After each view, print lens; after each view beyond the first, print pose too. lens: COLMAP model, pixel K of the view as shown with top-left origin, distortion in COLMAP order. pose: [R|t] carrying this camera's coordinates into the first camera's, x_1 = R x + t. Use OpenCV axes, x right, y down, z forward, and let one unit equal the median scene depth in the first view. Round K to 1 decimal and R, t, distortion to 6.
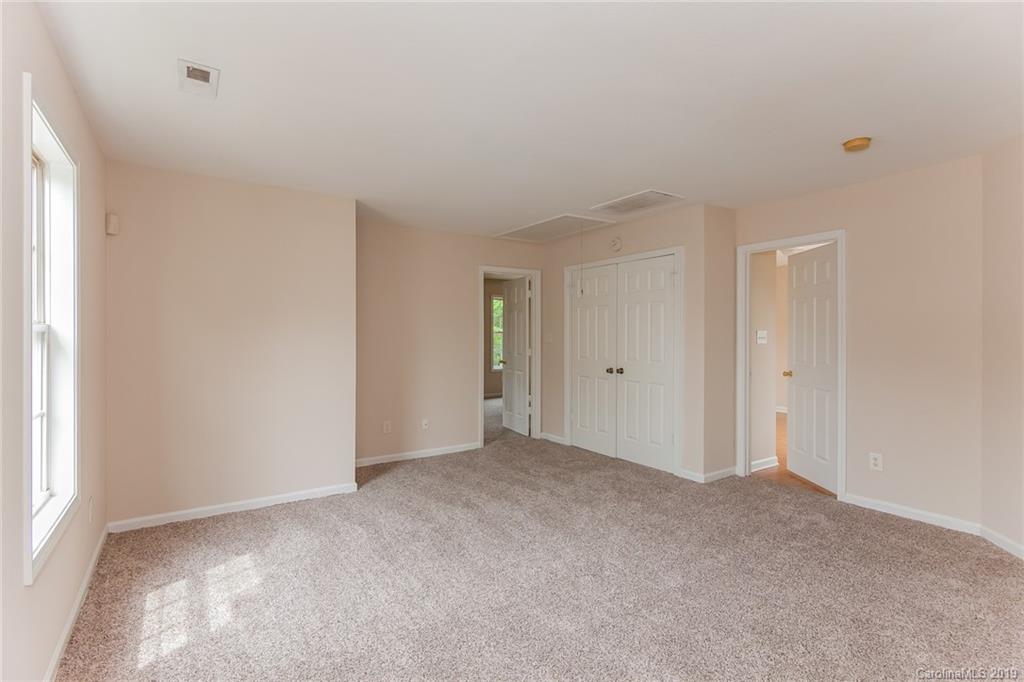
lens RADIAL K [[490.8, 0, 512.0], [0, 490.8, 341.0], [0, 0, 1]] dist [-0.011318, 0.000136]
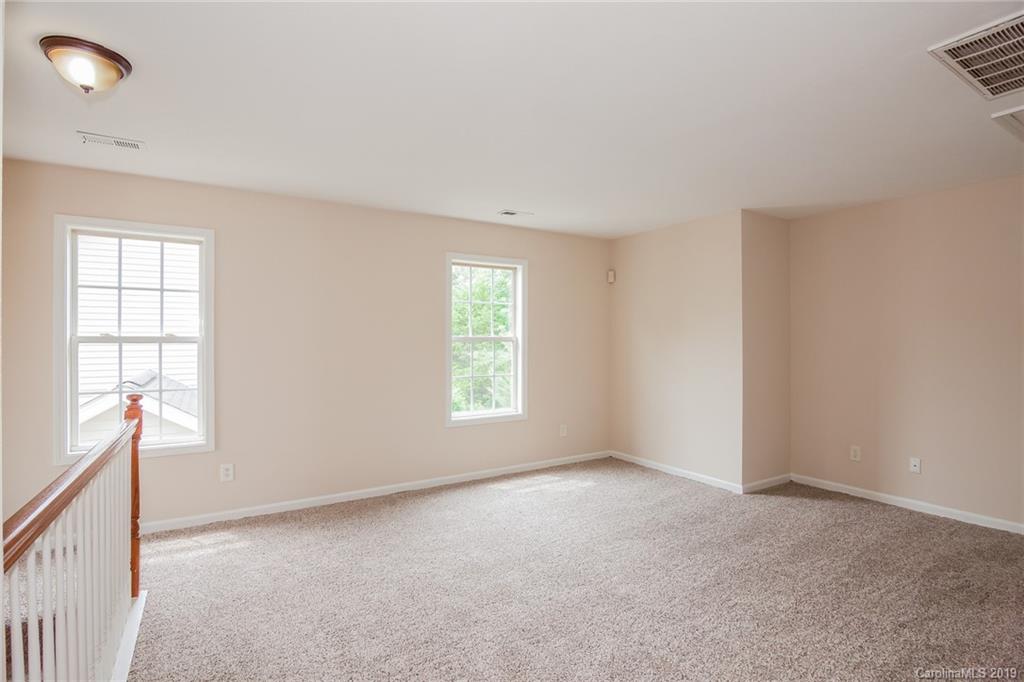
lens RADIAL K [[490.8, 0, 512.0], [0, 490.8, 341.0], [0, 0, 1]] dist [-0.011318, 0.000136]
pose [[-0.038528, -0.000357, -0.999257, 0.914951], [-0.011667, 0.999932, 0.000092, -0.008154], [0.999189, 0.011662, -0.038530, 0.714262]]
